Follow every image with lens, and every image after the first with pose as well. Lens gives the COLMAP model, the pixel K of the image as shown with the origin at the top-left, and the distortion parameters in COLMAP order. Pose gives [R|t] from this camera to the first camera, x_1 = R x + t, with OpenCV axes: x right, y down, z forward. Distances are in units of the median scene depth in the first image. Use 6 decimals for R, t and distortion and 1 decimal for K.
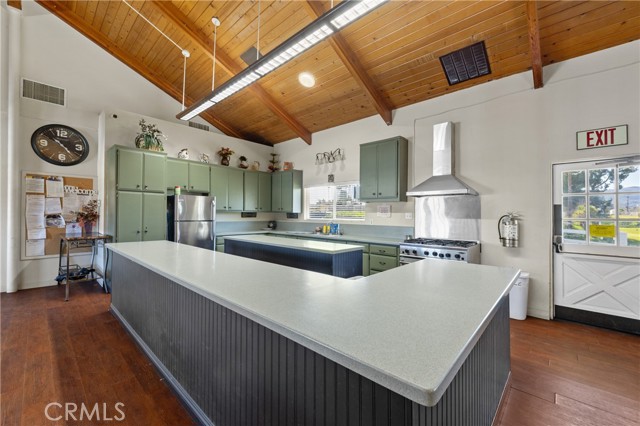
lens RADIAL K [[255.4, 0, 317.2], [0, 255.4, 214.0], [0, 0, 1]] dist [0.001607, 0.000052]
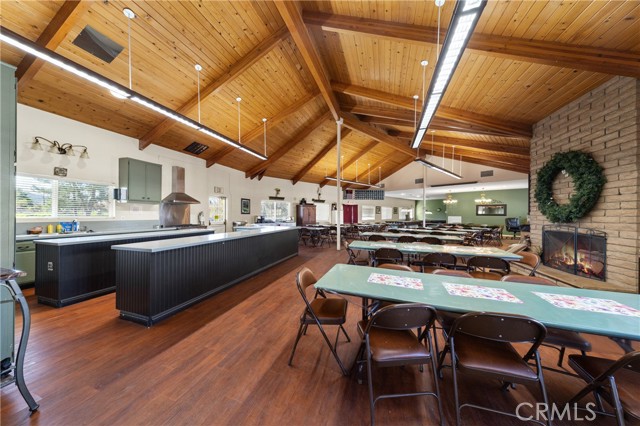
lens RADIAL K [[201.4, 0, 319.0], [0, 201.4, 213.6], [0, 0, 1]] dist [0.000385, 0.000006]
pose [[-0.414851, -0.006783, 0.909864, -1.111527], [-0.009735, 0.999948, 0.003016, -0.002590], [-0.909837, -0.007606, -0.414896, 0.524133]]
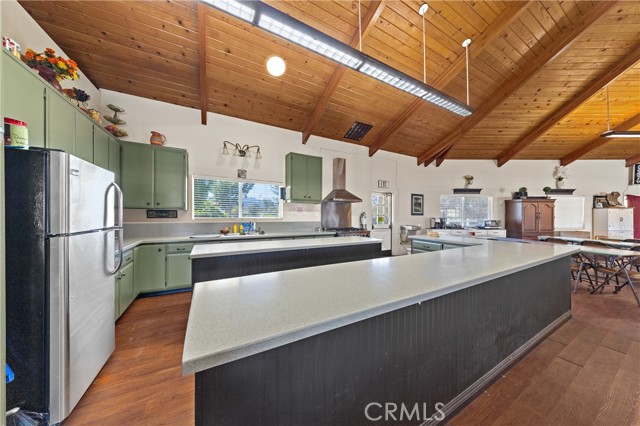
lens RADIAL K [[201.4, 0, 319.0], [0, 201.4, 213.6], [0, 0, 1]] dist [0.000385, 0.000006]
pose [[0.314236, -0.004594, 0.949334, -0.630407], [-0.007765, 0.999942, 0.007409, -0.002074], [-0.949313, -0.009700, 0.314183, 0.570749]]
